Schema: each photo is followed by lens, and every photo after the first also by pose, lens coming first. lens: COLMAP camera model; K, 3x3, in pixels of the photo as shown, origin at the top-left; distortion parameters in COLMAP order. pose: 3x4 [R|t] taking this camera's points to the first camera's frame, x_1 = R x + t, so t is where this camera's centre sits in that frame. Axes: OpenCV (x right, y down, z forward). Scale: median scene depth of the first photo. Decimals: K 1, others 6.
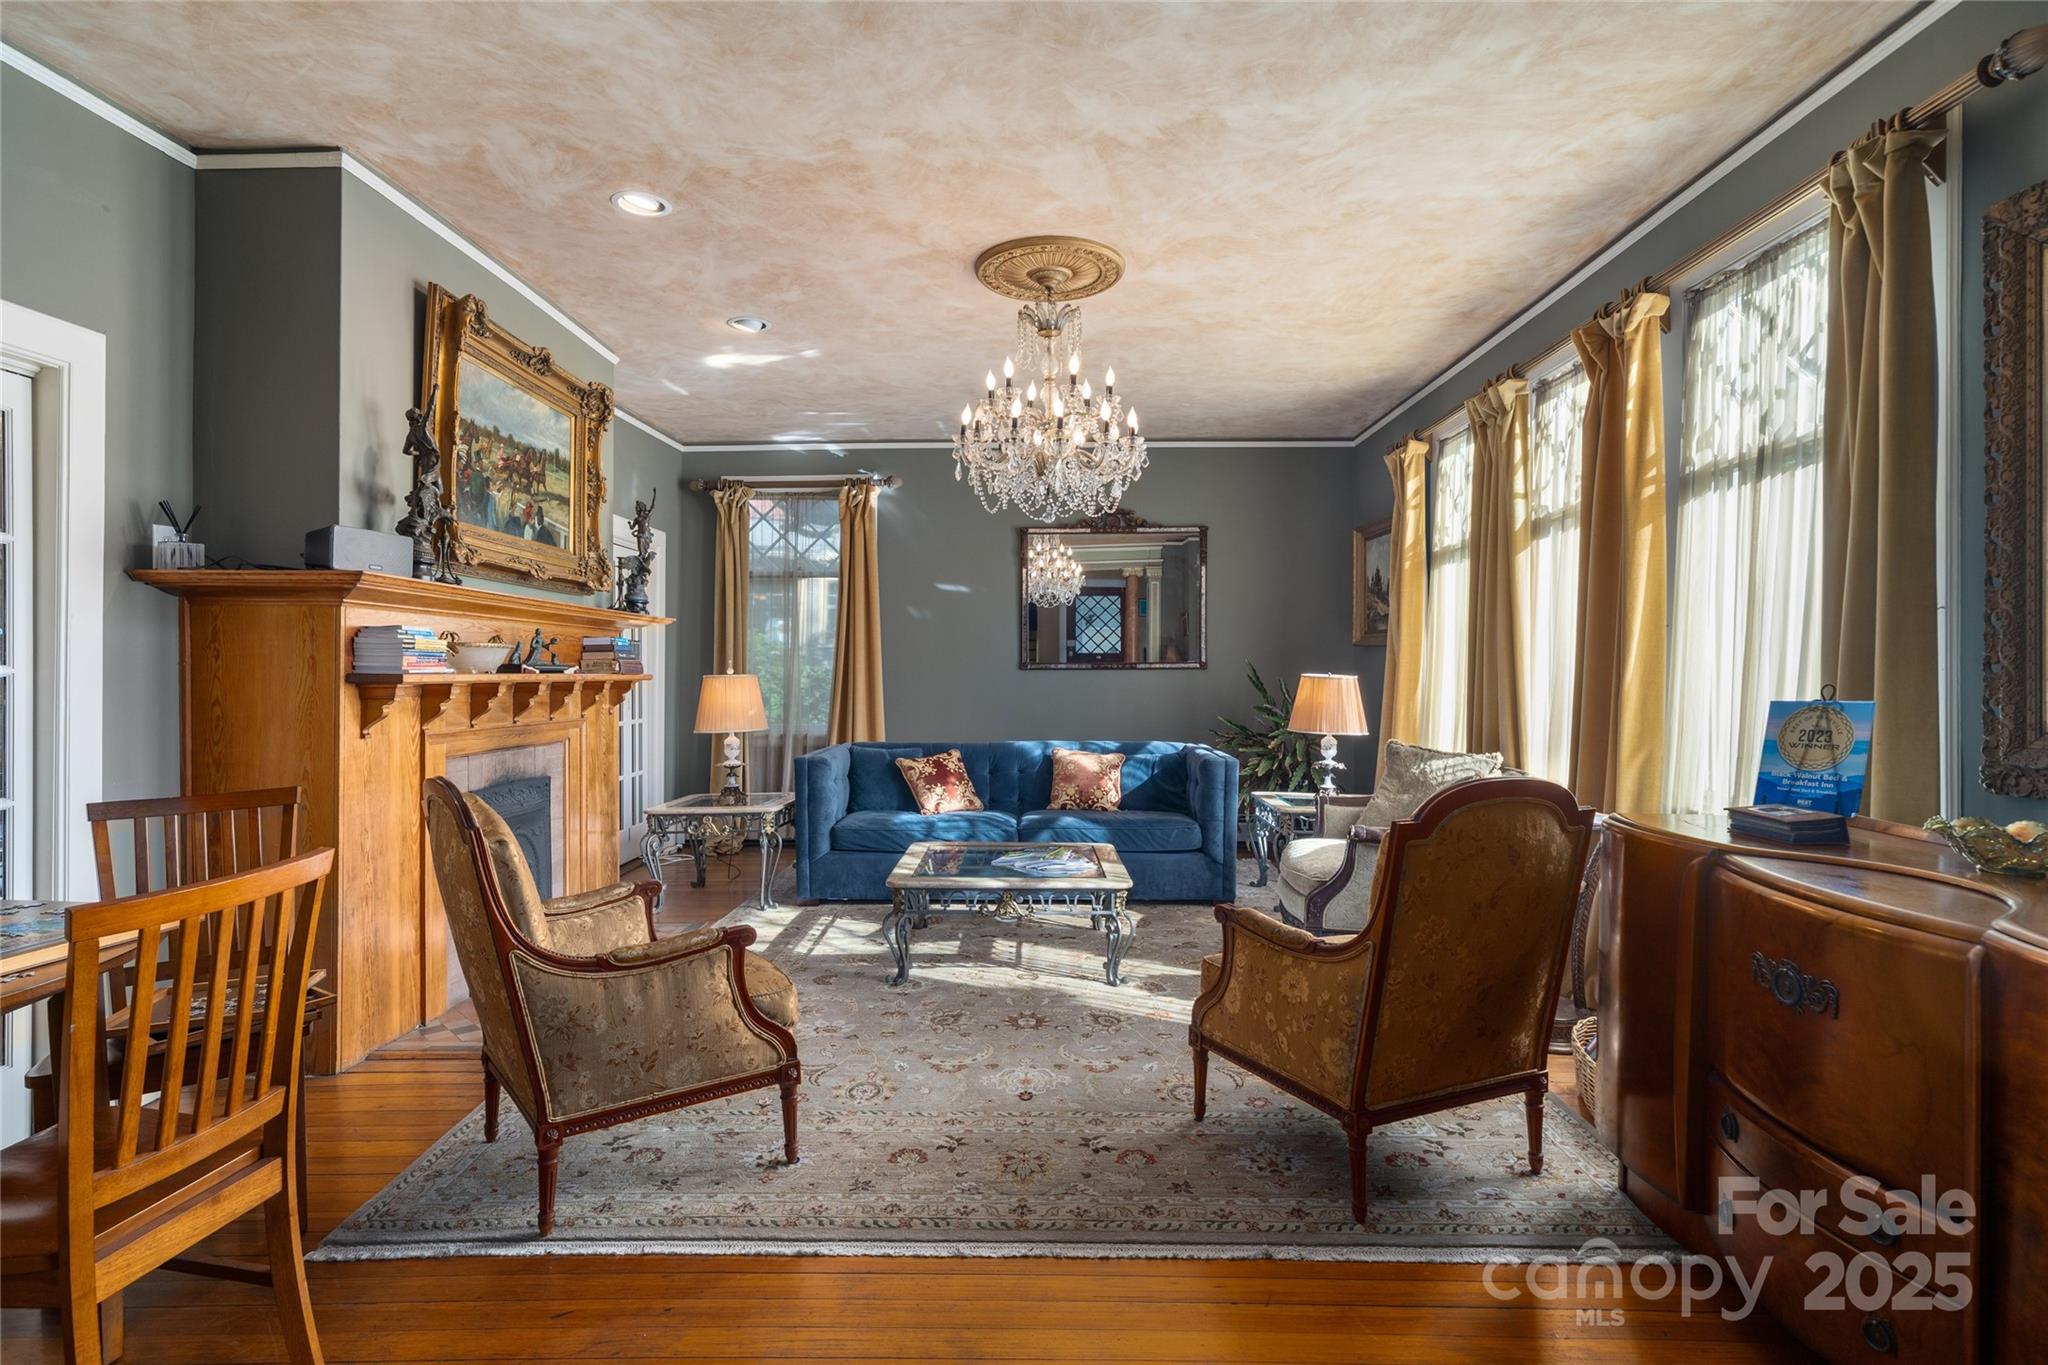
lens RADIAL K [[988.2, 0, 1022.6], [0, 988.2, 688.1], [0, 0, 1]] dist [0.000654, 0.000483]
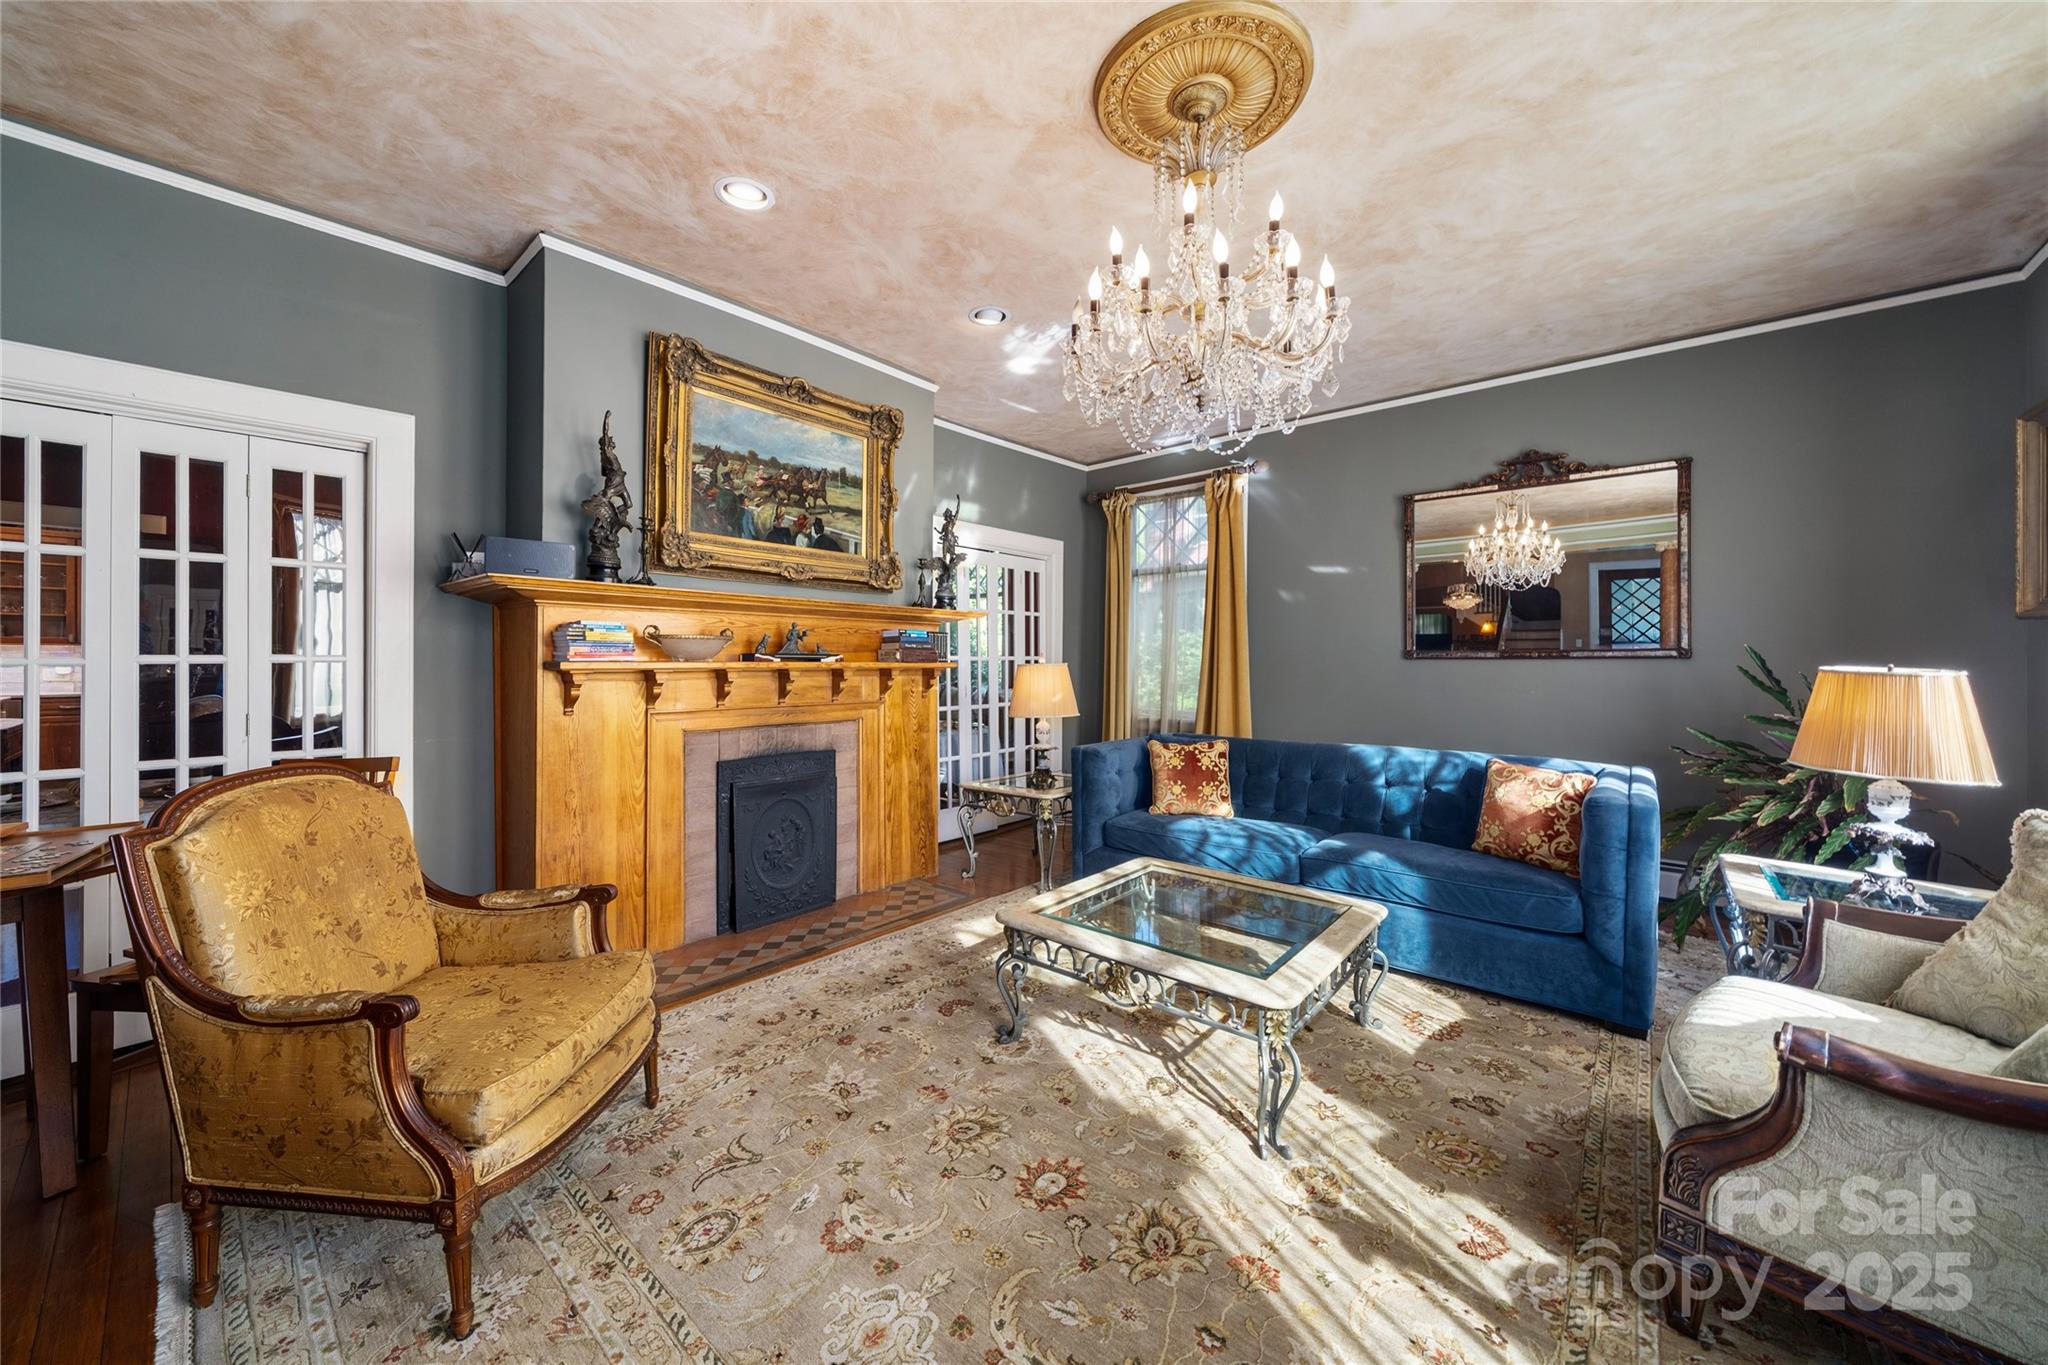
lens RADIAL K [[732.2, 0, 1026.9], [0, 732.2, 665.4], [0, 0, 1]] dist [-0.007652, 0.000630]
pose [[0.775309, 0.006253, -0.631551, 0.240730], [-0.012635, 0.999904, -0.005612, -0.008617], [0.631456, 0.012331, 0.775314, 0.480199]]
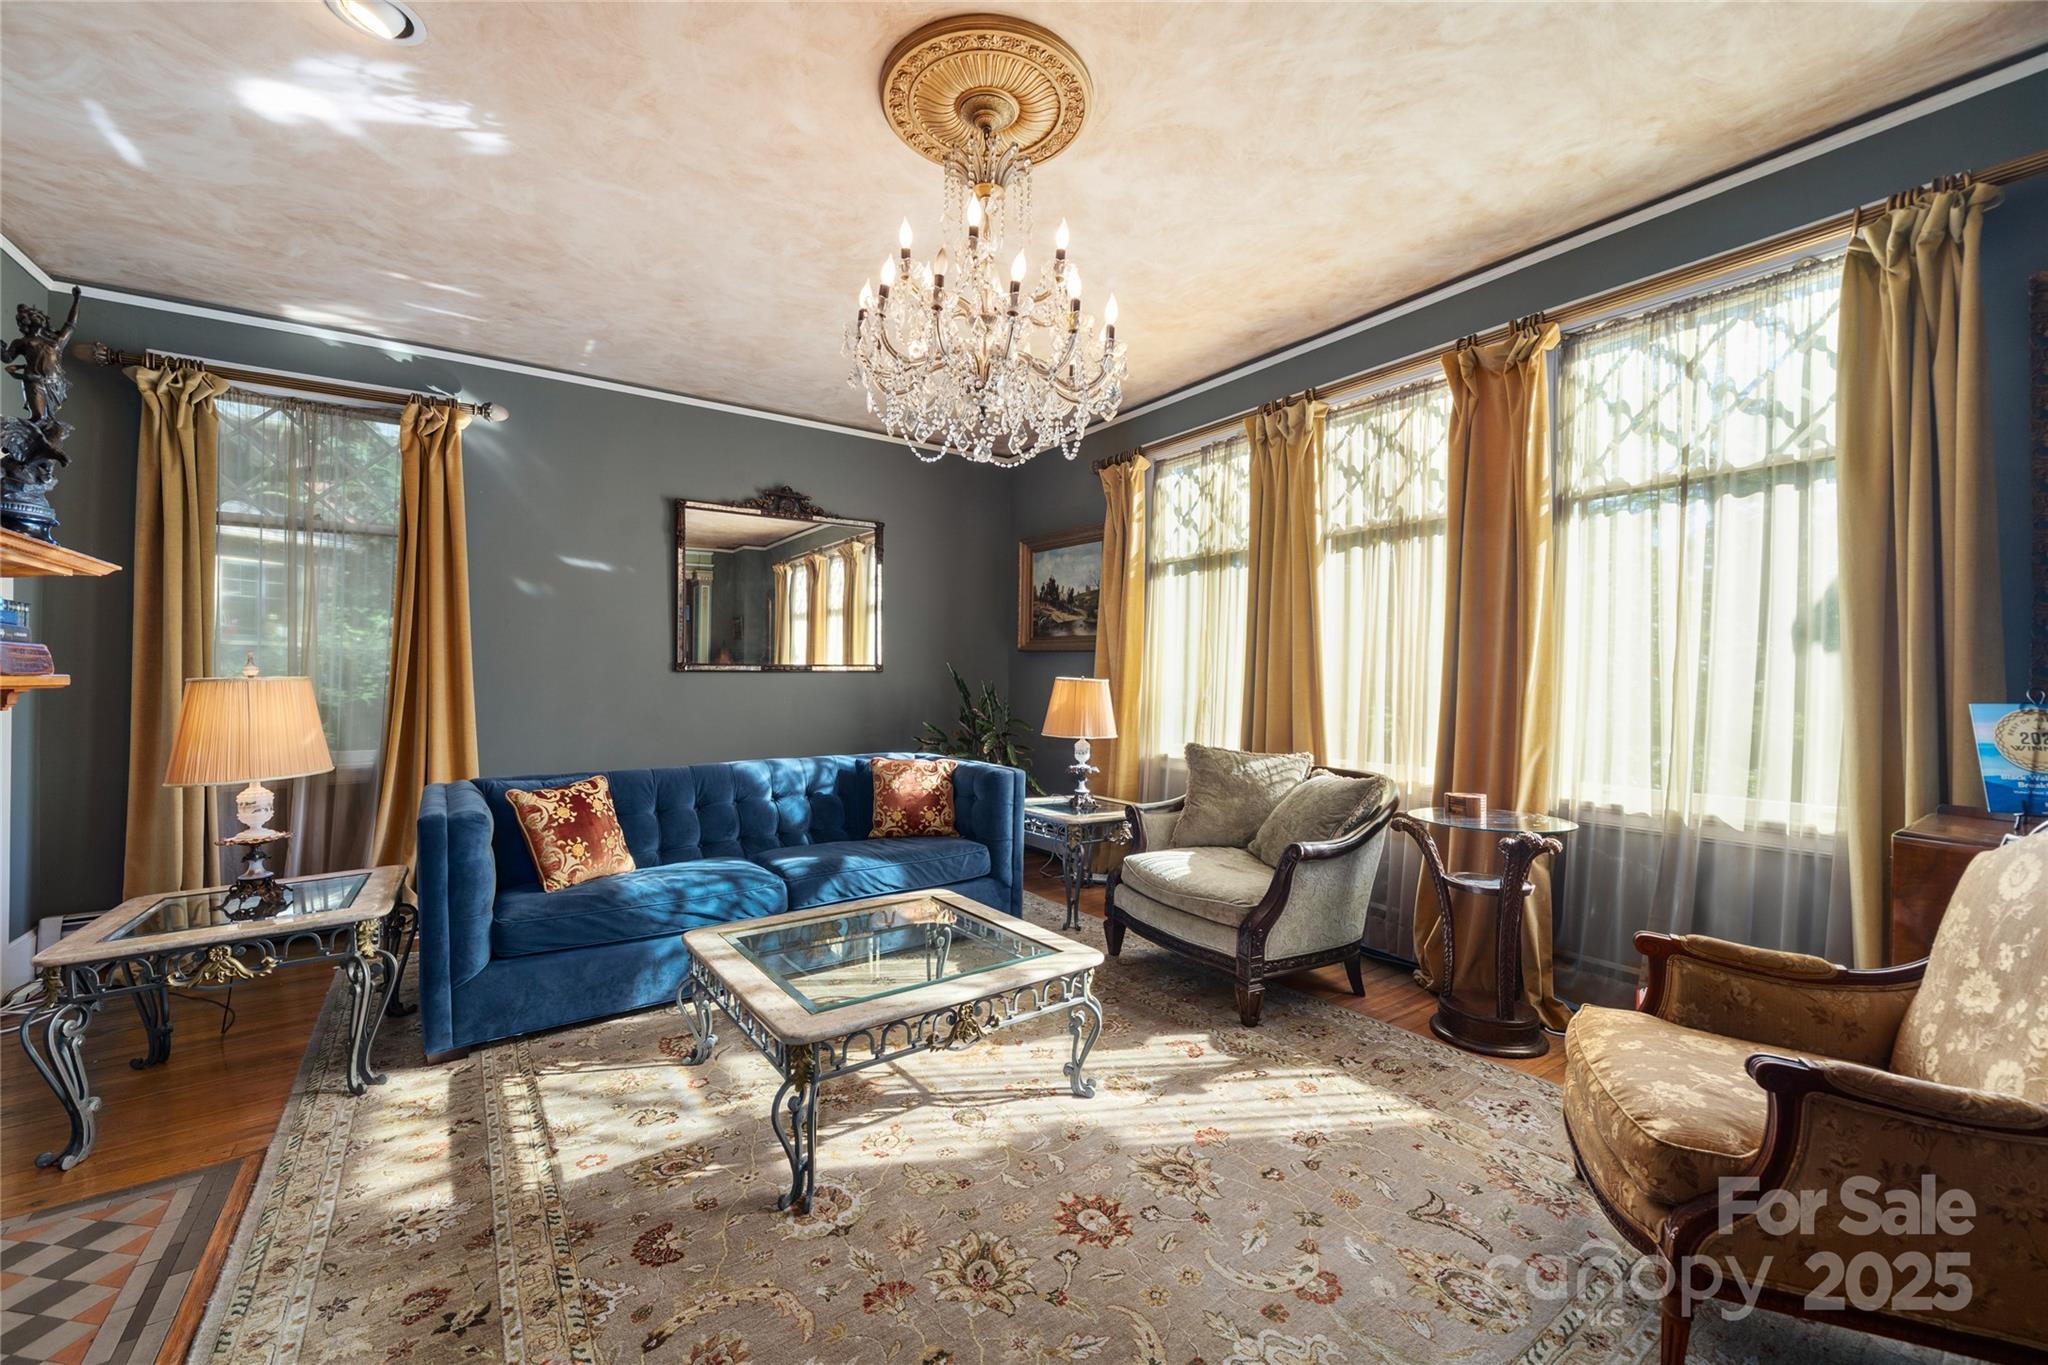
lens RADIAL K [[797.9, 0, 1019.4], [0, 797.9, 689.4], [0, 0, 1]] dist [-0.003297, -0.000410]
pose [[0.807085, -0.007753, 0.590384, -0.268284], [0.007674, 0.999967, 0.002642, -0.006322], [-0.590385, 0.002398, 0.807118, 0.487354]]
